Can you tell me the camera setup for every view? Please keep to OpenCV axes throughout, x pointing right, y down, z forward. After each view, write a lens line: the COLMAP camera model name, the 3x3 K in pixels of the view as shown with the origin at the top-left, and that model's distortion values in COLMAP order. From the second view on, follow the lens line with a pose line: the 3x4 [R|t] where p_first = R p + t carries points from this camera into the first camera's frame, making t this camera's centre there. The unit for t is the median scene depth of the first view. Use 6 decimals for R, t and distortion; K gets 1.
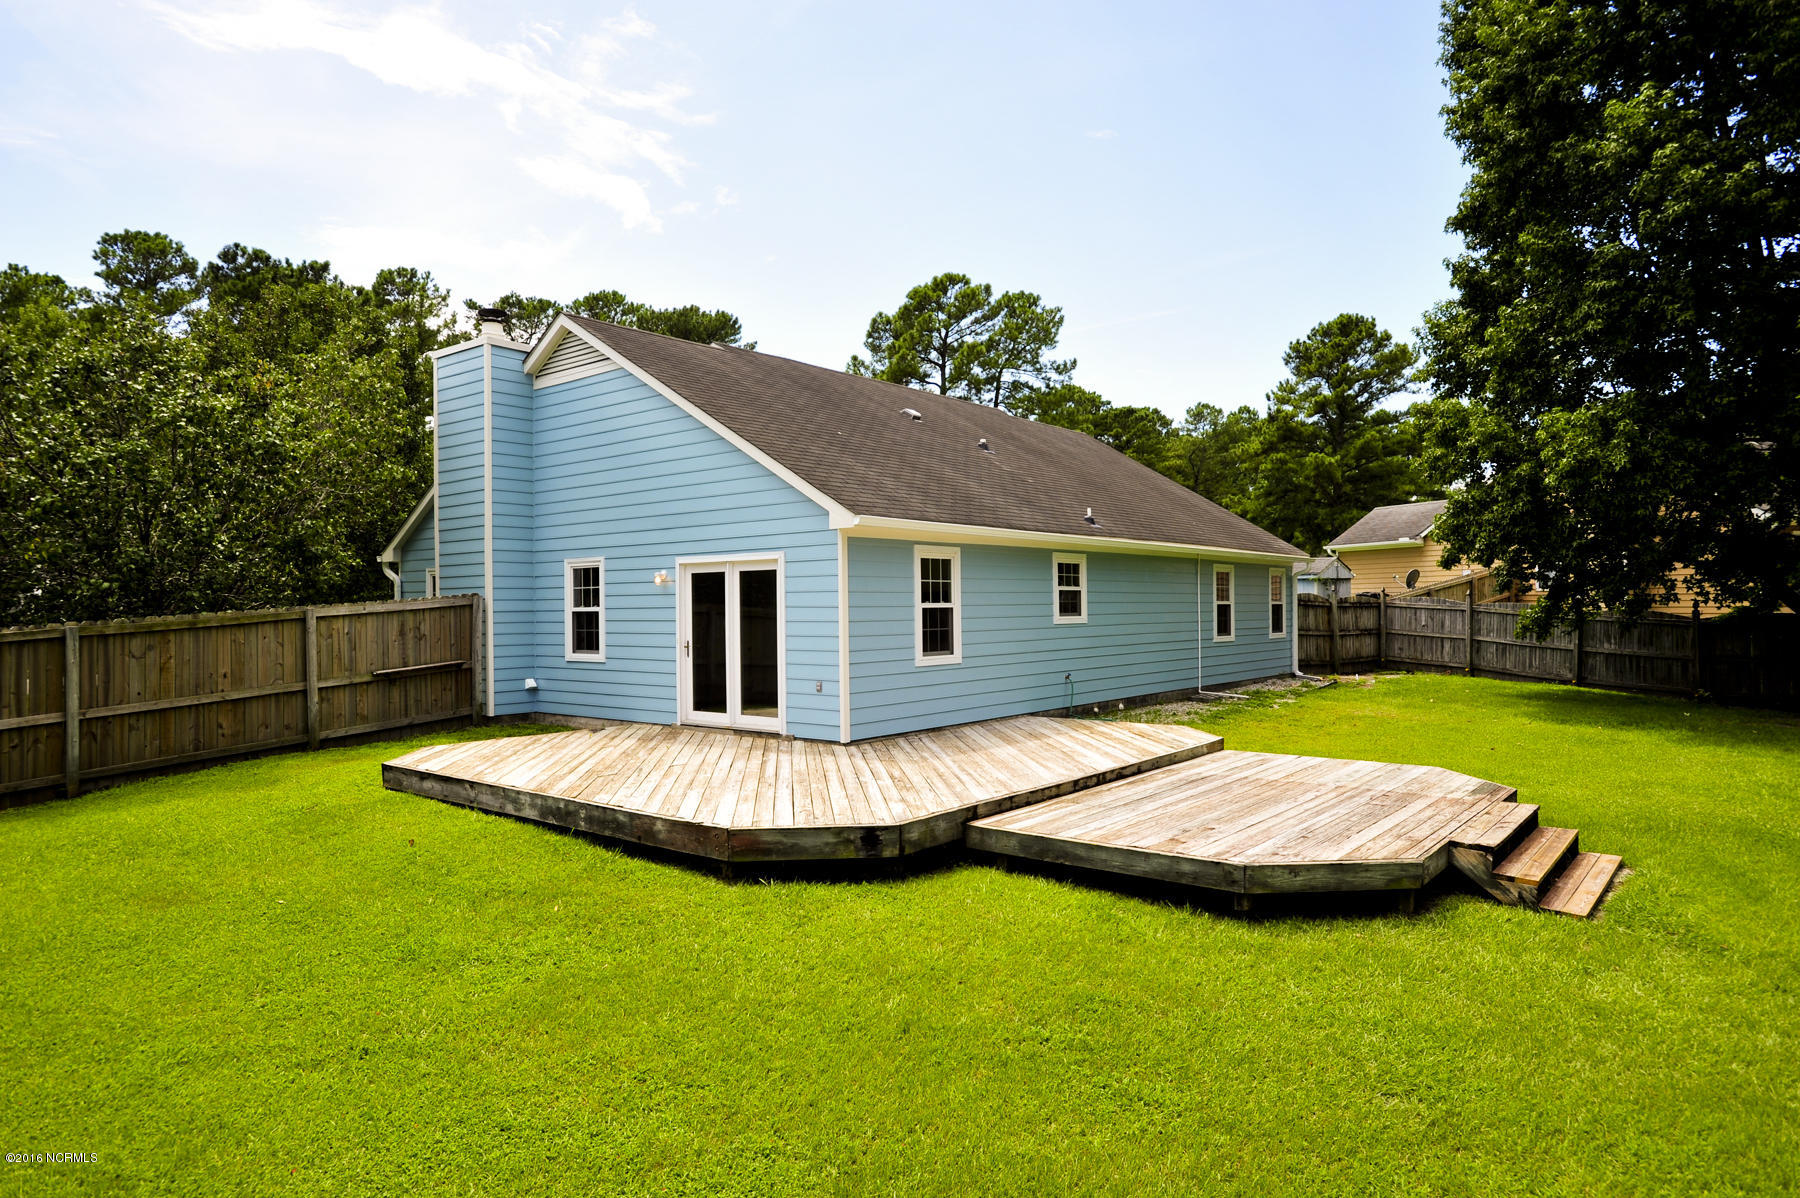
lens RADIAL K [[1107.3, 0, 900.0], [0, 1107.3, 599.0], [0, 0, 1]] dist [-0.043136, 0.053487]
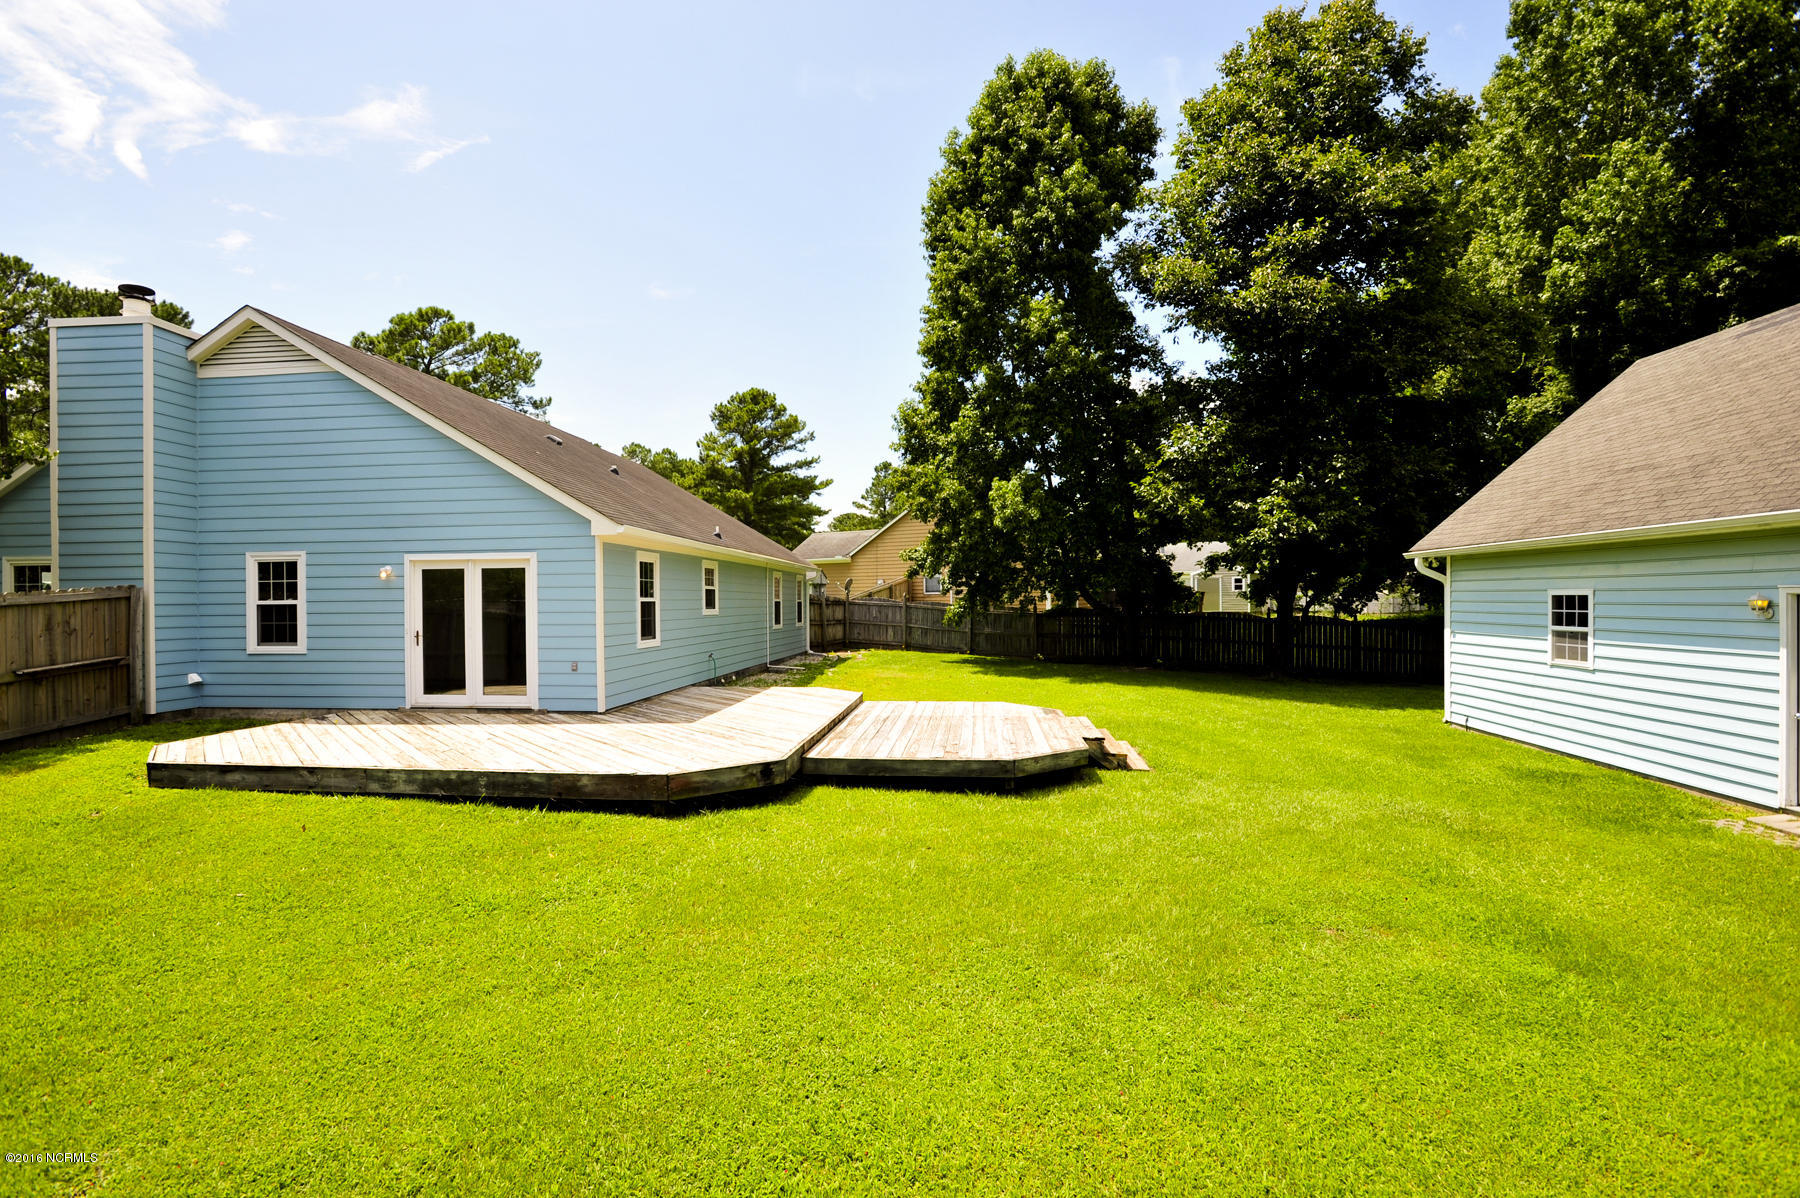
lens RADIAL K [[887.8, 0, 901.4], [0, 887.8, 589.8], [0, 0, 1]] dist [-0.051779, 0.023486]
pose [[0.827905, 0.010560, 0.560769, -0.201998], [-0.003991, 0.999908, -0.012938, 0.004477], [-0.560854, 0.008473, 0.827871, 0.009467]]
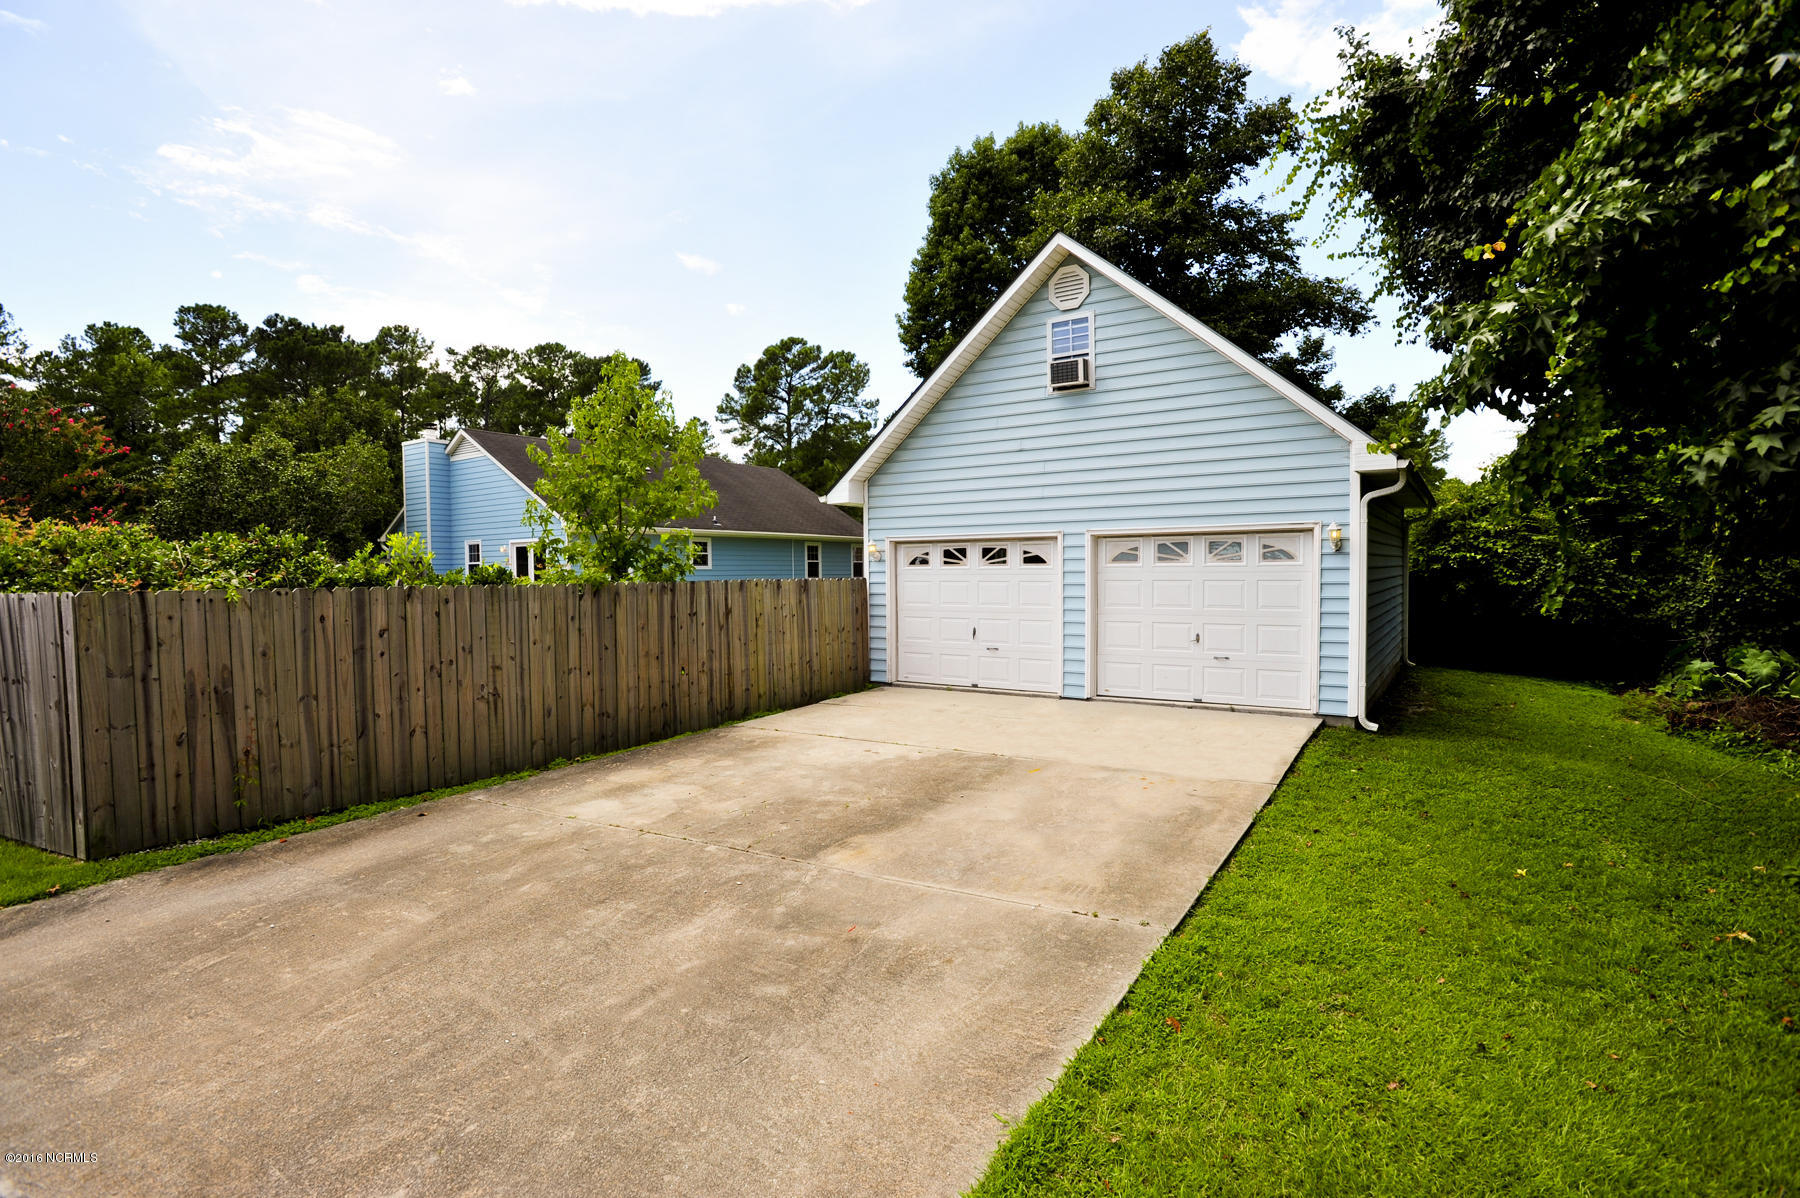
lens RADIAL K [[906.7, 0, 907.8], [0, 906.7, 602.4], [0, 0, 1]] dist [-0.047570, 0.026395]
pose [[0.996626, -0.004235, 0.081970, 0.345246], [0.001063, 0.999250, 0.038702, 0.015245], [-0.082072, -0.038484, 0.995883, -0.691141]]
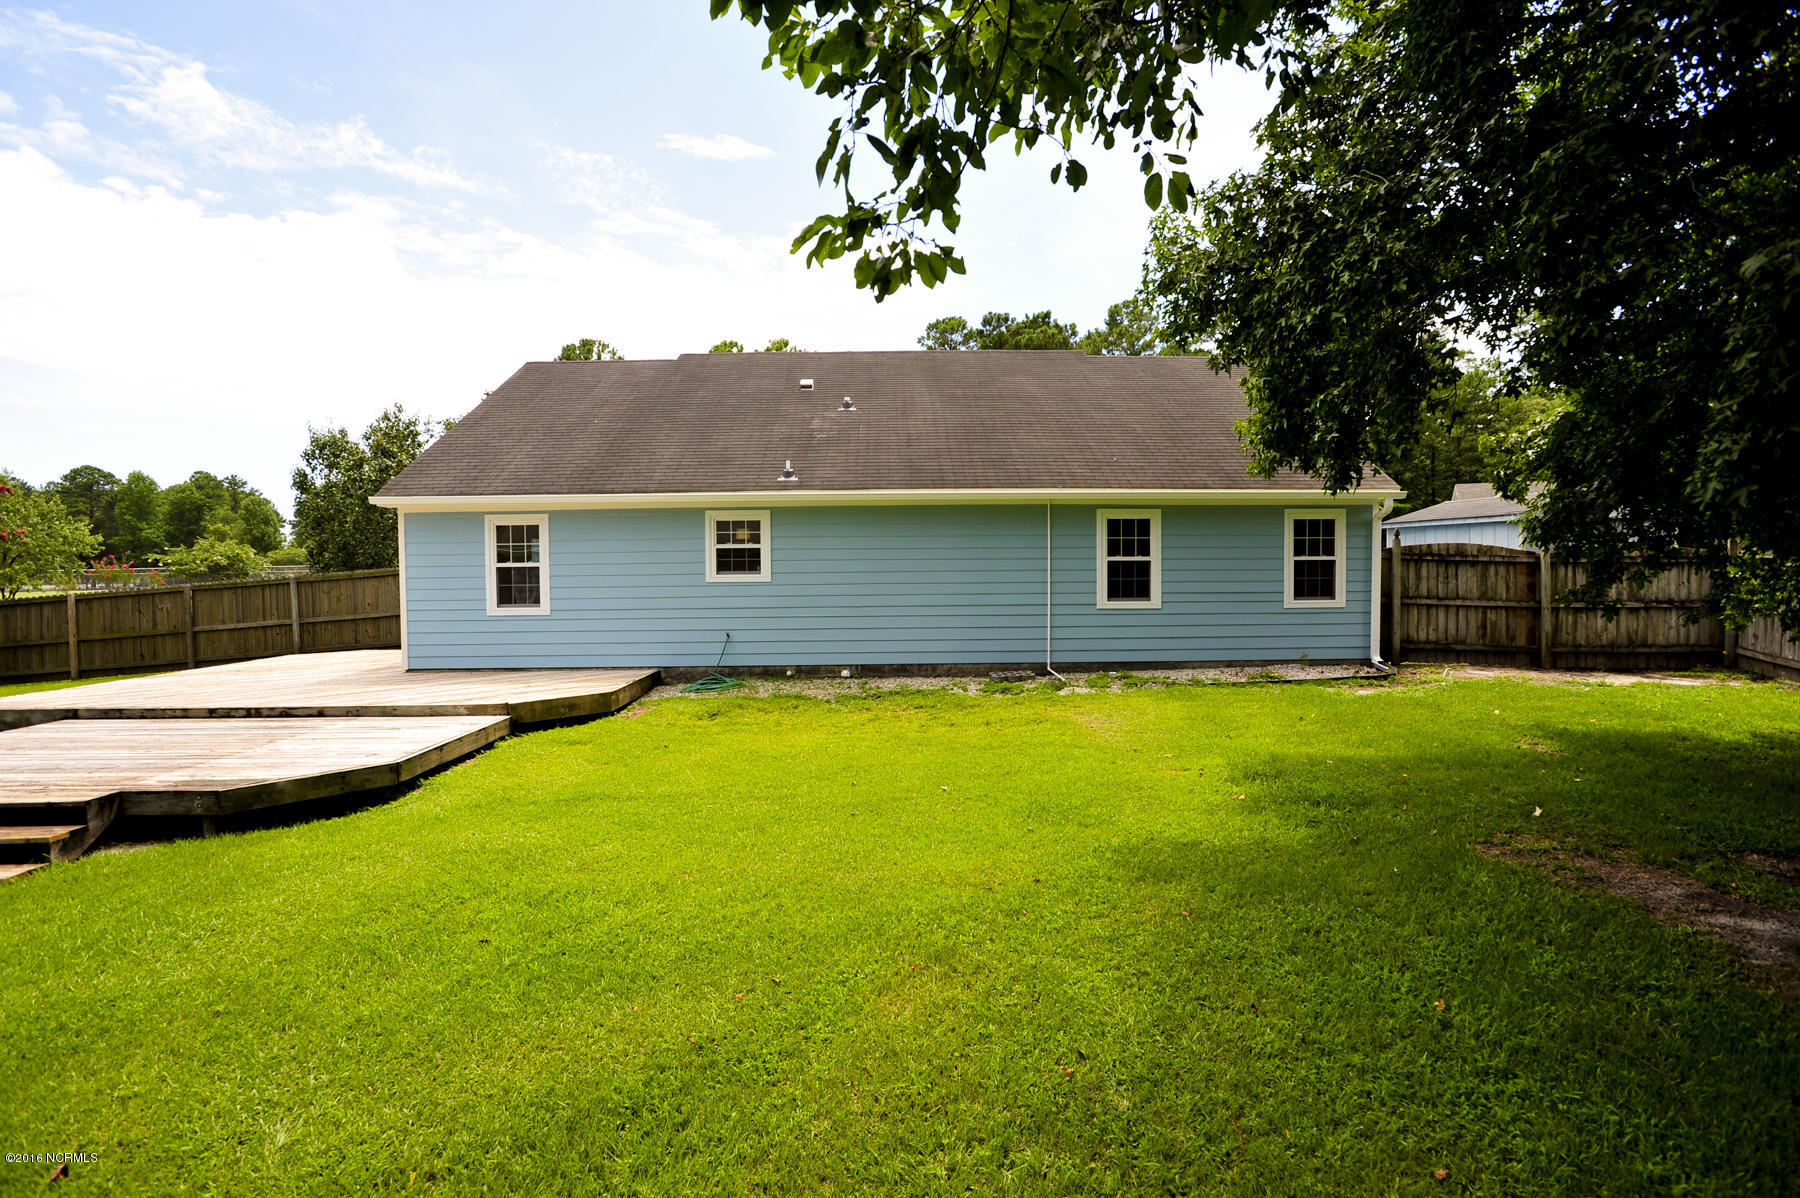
lens RADIAL K [[894.3, 0, 900.0], [0, 894.3, 599.0], [0, 0, 1]] dist [-0.052029, 0.023463]
pose [[0.631578, 0.027205, -0.774835, 0.710295], [0.007744, 0.999113, 0.041392, 0.004614], [0.775274, -0.032143, 0.630807, 0.504105]]
